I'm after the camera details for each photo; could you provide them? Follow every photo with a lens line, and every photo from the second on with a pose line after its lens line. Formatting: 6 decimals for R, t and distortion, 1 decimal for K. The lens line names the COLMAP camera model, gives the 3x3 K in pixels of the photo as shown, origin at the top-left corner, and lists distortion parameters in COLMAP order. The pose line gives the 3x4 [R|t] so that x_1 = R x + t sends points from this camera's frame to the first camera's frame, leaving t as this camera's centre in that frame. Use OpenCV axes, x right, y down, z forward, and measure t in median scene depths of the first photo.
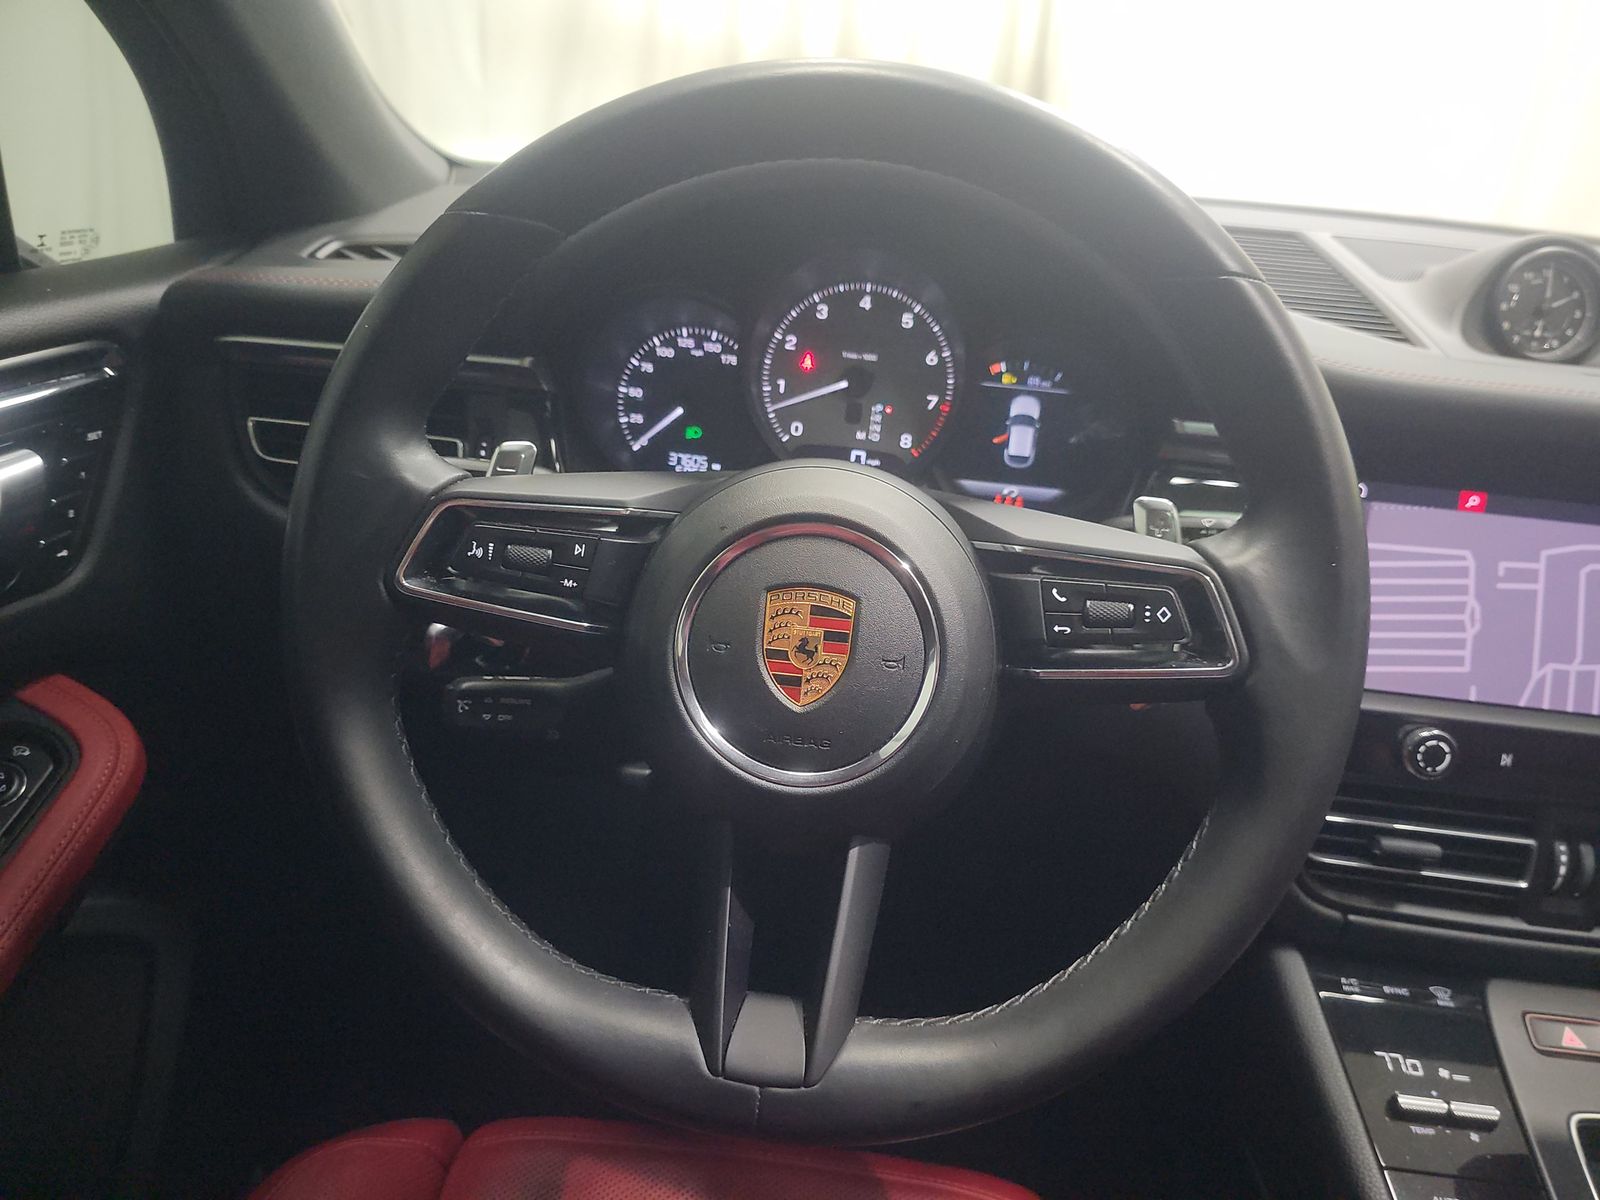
lens RADIAL K [[1071.5, 0, 828.9], [0, 1071.5, 622.8], [0, 0, 1]] dist [0.041108, -0.060504]
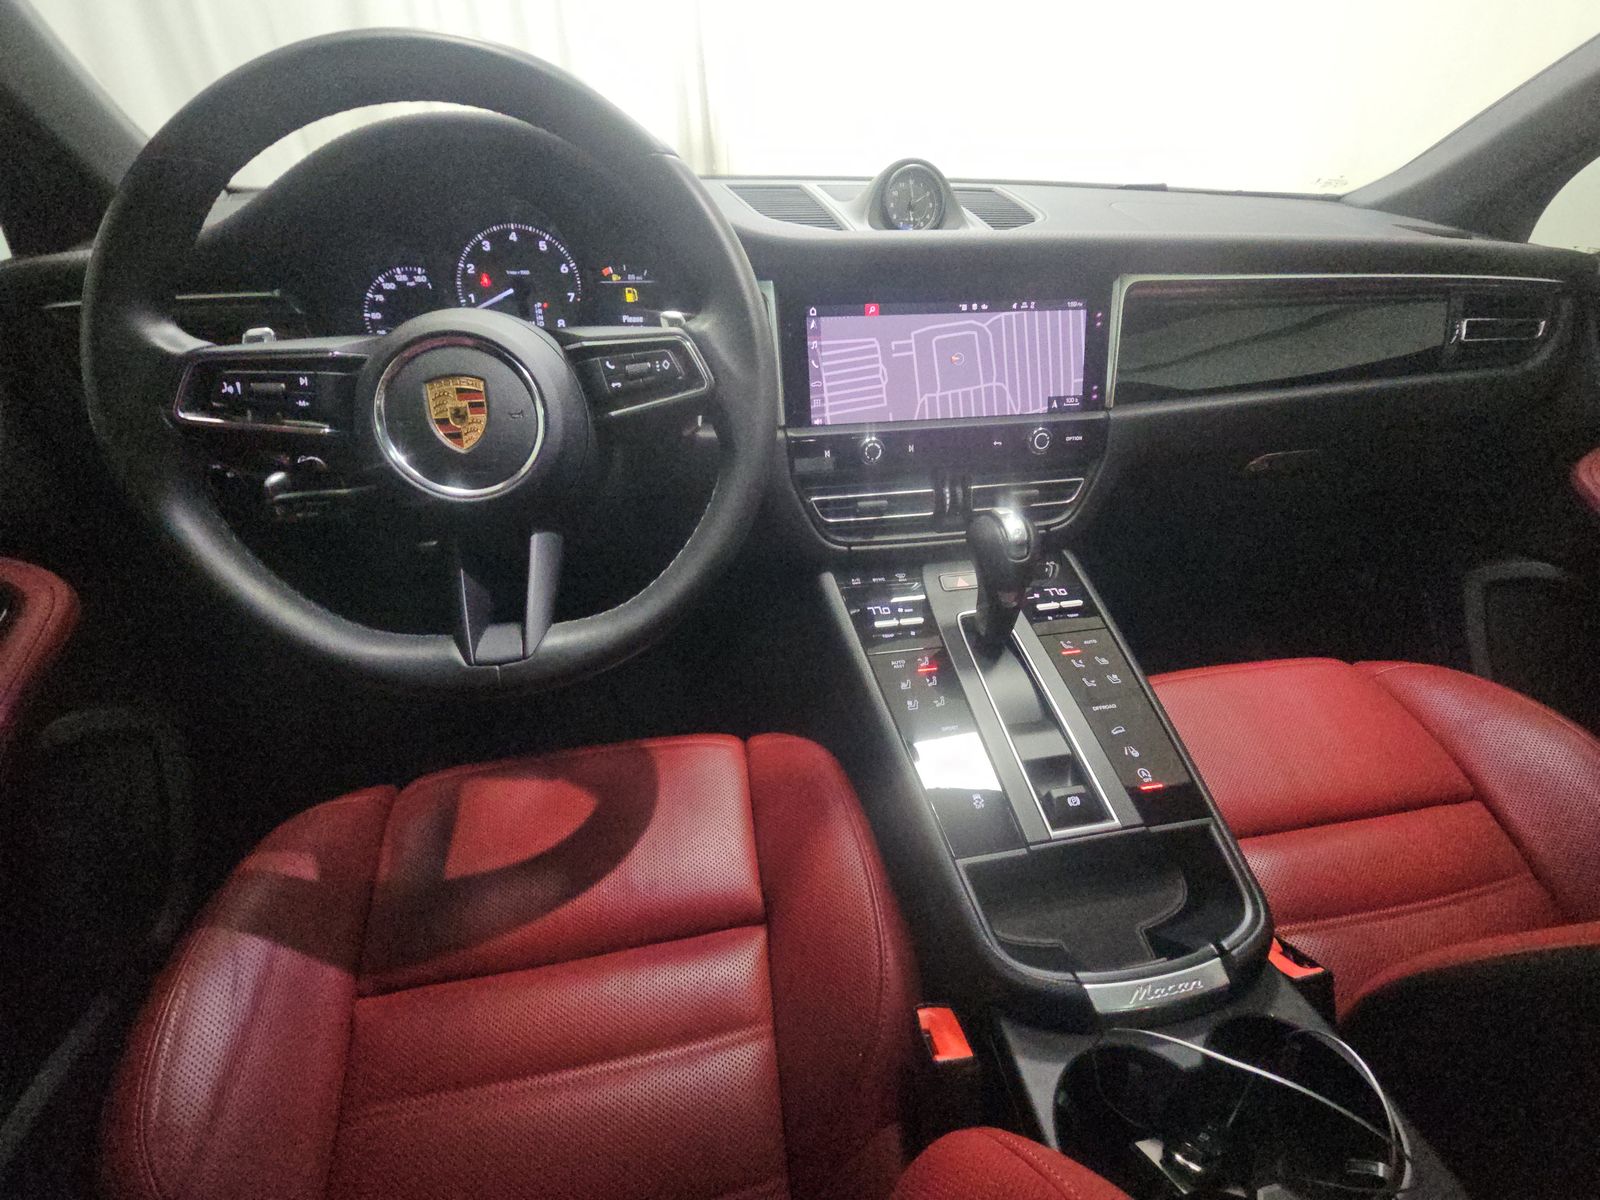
lens RADIAL K [[645.2, 0, 800.0], [0, 645.2, 600.0], [0, 0, 1]] dist [-0.000066, -0.000049]
pose [[0.958646, -0.211910, 0.189981, 0.145704], [0.182201, 0.969771, 0.162319, 0.146835], [-0.218635, -0.120991, 0.968277, -0.086482]]
